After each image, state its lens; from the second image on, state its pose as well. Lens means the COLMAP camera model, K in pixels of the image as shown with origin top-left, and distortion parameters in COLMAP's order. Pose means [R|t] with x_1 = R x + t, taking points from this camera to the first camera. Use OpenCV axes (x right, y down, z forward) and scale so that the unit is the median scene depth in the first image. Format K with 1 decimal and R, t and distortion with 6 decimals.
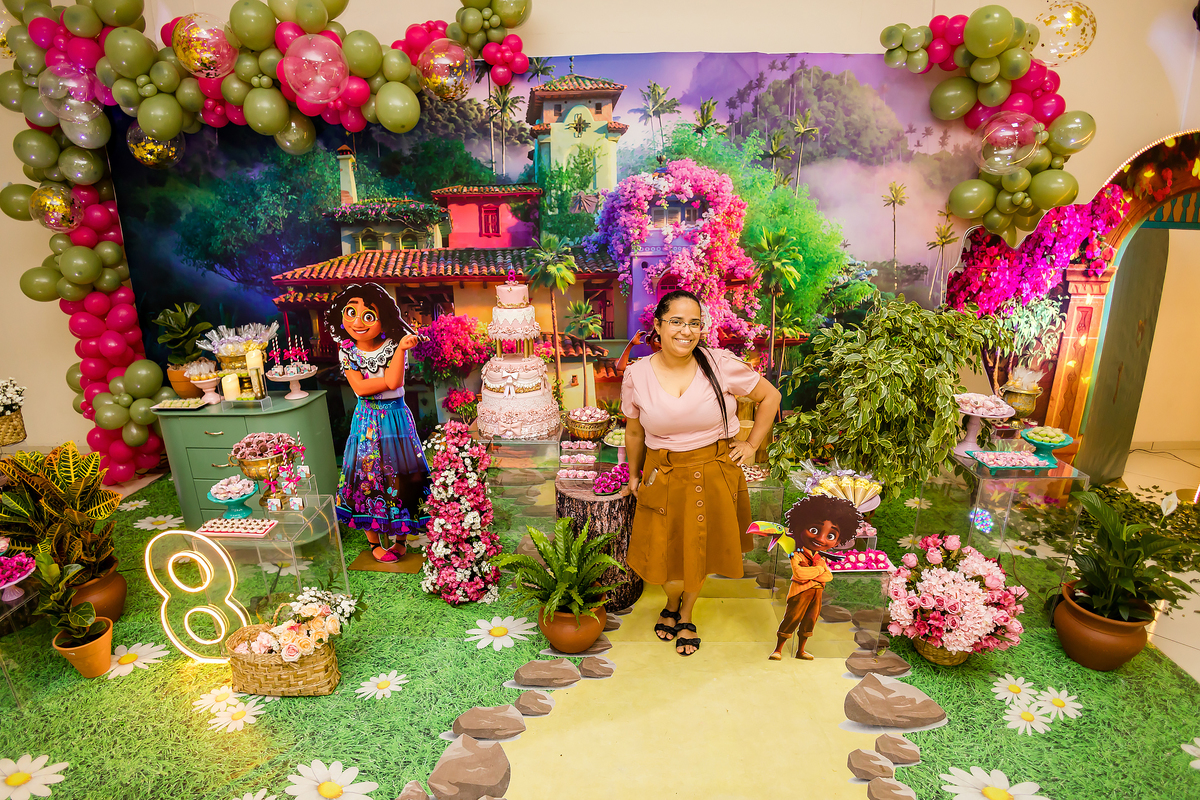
lens RADIAL K [[607.9, 0, 586.4], [0, 607.9, 409.3], [0, 0, 1]] dist [-0.111223, 0.021405]
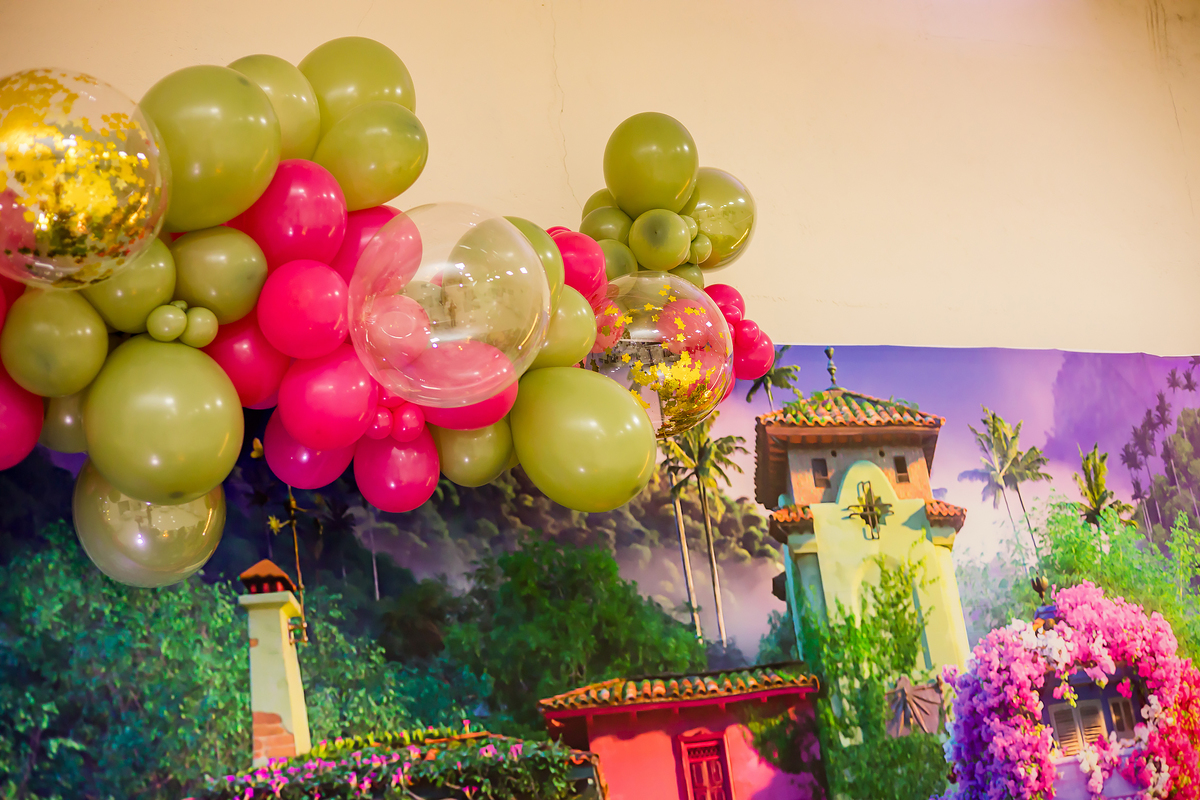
lens RADIAL K [[1672.8, 0, 600.0], [0, 1672.8, 400.0], [0, 0, 1]] dist [0.045799, -0.208394]
pose [[0.828040, 0.034856, 0.559585, -0.757062], [0.277978, 0.841237, -0.463734, -0.082122], [-0.486907, 0.539542, 0.686888, 0.295843]]
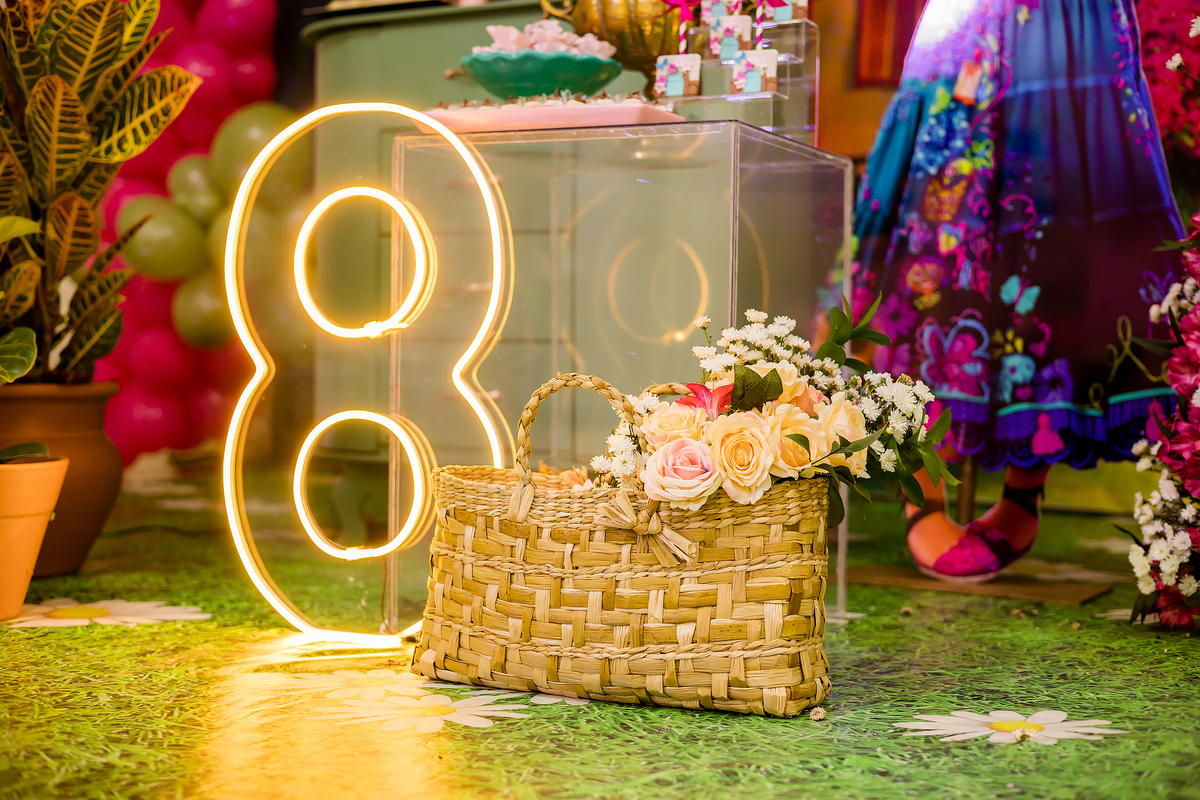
lens RADIAL K [[1723.4, 0, 600.0], [0, 1723.4, 400.0], [0, 0, 1]] dist [-0.034682, -0.068267]
pose [[0.908439, 0.044120, -0.415683, -0.133924], [-0.153532, 0.960129, -0.233624, 0.323839], [0.388802, 0.276053, 0.878992, 0.187942]]
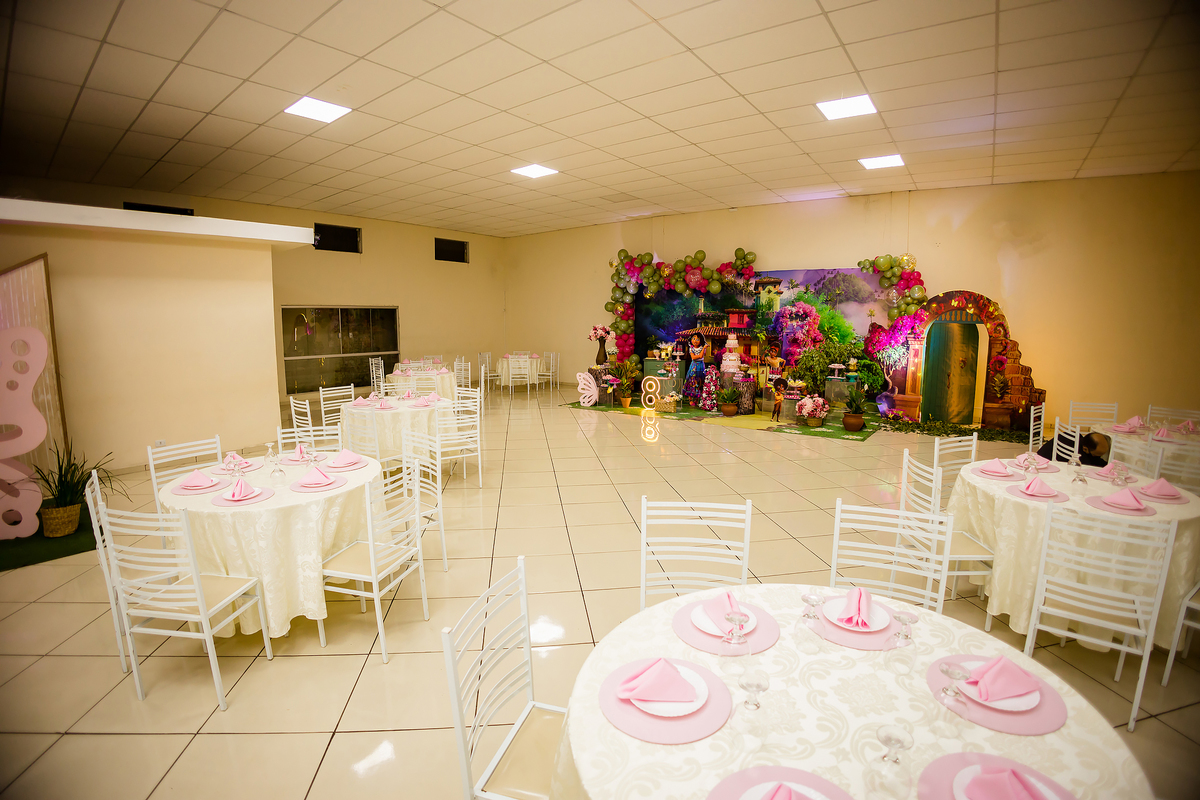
lens RADIAL K [[548.2, 0, 600.0], [0, 548.2, 400.0], [0, 0, 1]] dist [-0.161595, 0.049528]
pose [[0.824493, 0.096610, -0.557564, 0.906691], [-0.186044, 0.976823, -0.105855, 0.576969], [0.534414, 0.191008, 0.823357, -1.773589]]
